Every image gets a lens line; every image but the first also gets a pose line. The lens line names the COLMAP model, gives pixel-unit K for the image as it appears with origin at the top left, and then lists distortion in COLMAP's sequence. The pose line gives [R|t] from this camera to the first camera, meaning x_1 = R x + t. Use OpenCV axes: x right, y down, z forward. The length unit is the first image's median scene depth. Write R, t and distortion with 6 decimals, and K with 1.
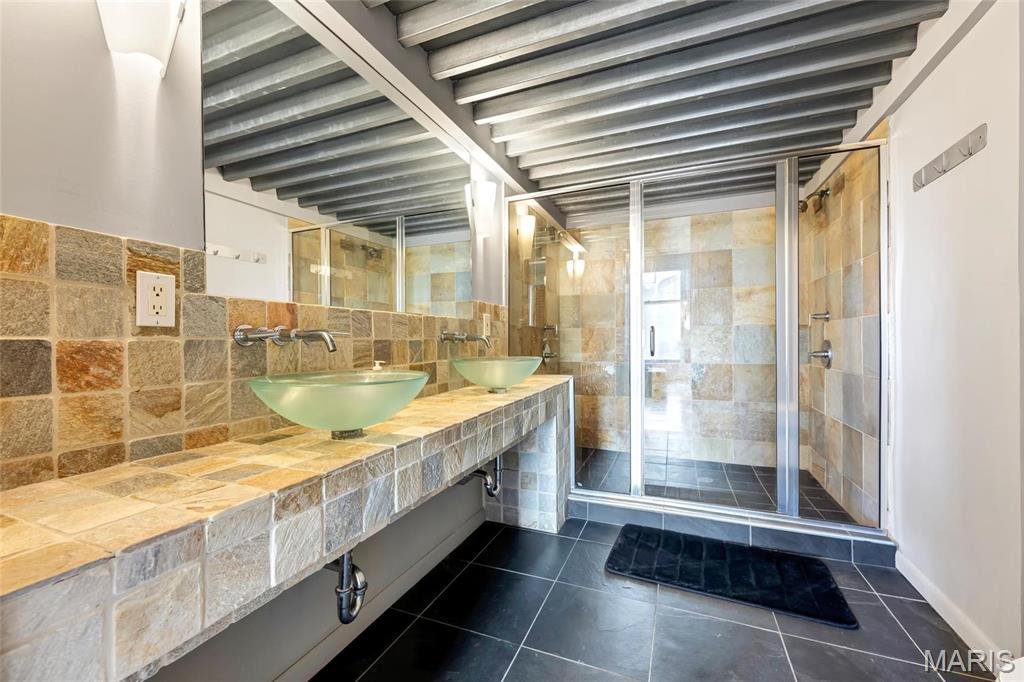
lens RADIAL K [[409.0, 0, 517.8], [0, 409.0, 346.3], [0, 0, 1]] dist [0.006050, -0.000324]
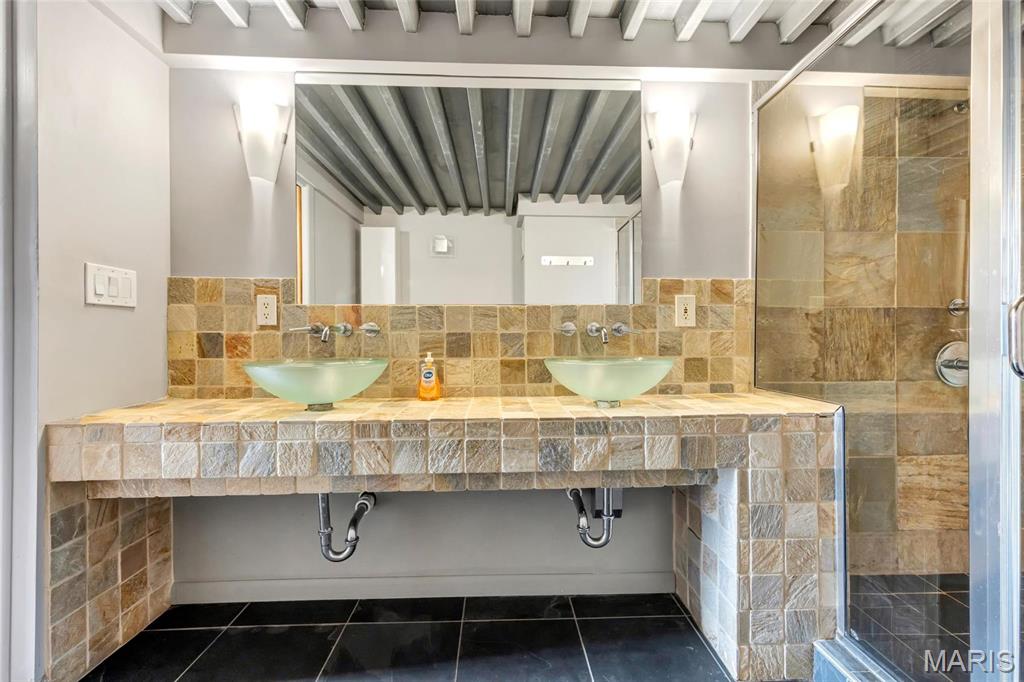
lens RADIAL K [[409.0, 0, 495.5], [0, 409.0, 336.5], [0, 0, 1]] dist [0.006050, -0.000324]
pose [[0.417668, 0.008540, -0.908560, 0.416917], [-0.013767, 0.999901, 0.003069, -0.006769], [0.908496, 0.011227, 0.417744, 0.421991]]
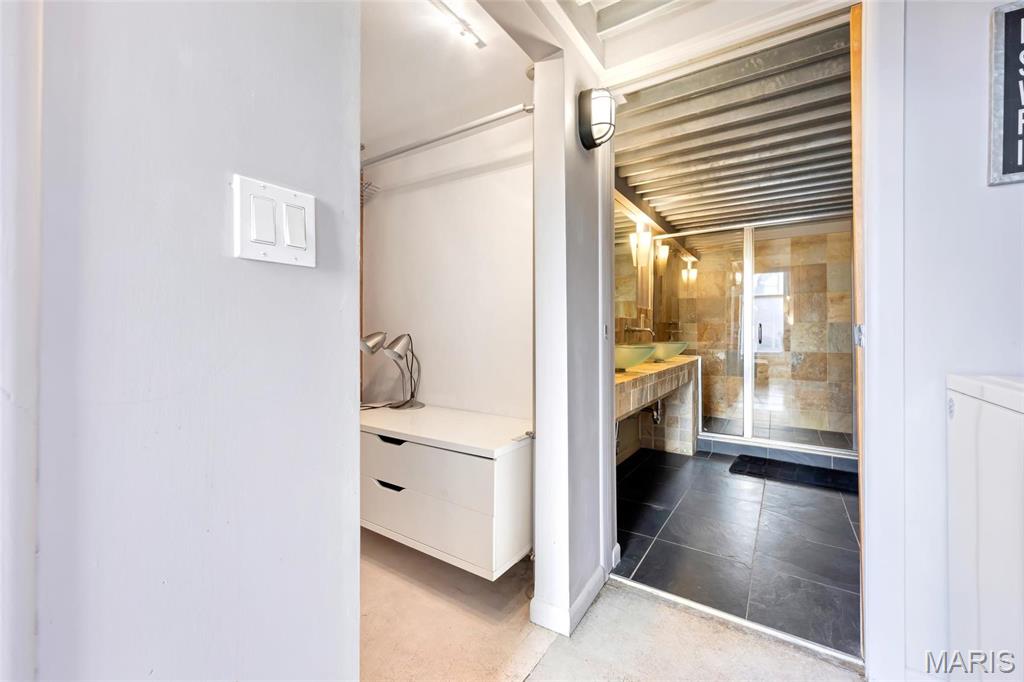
lens RADIAL K [[409.0, 0, 512.0], [0, 409.0, 329.1], [0, 0, 1]] dist [0.006050, -0.000324]
pose [[0.978466, 0.011196, -0.206106, -0.242916], [-0.015721, 0.999670, -0.020330, 0.015225], [0.205811, 0.023132, 0.978318, -0.634815]]
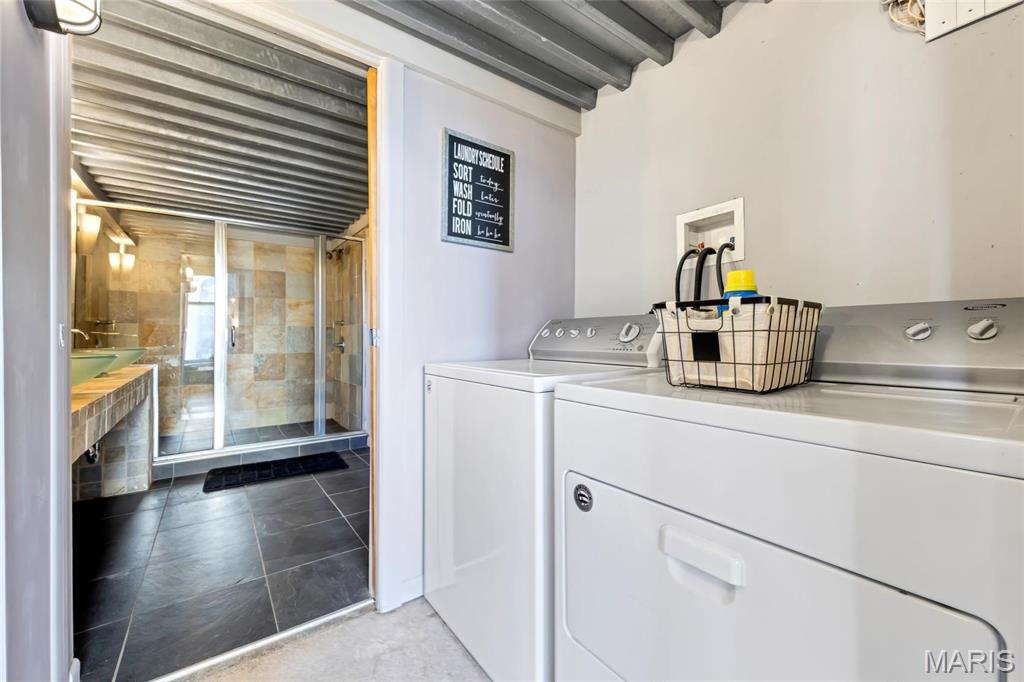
lens RADIAL K [[409.0, 0, 507.8], [0, 409.0, 334.0], [0, 0, 1]] dist [0.006050, -0.000324]
pose [[0.539055, 0.014299, 0.842149, -0.346927], [0.006363, 0.999758, -0.021049, 0.015316], [-0.842246, 0.016705, 0.538834, -0.557976]]
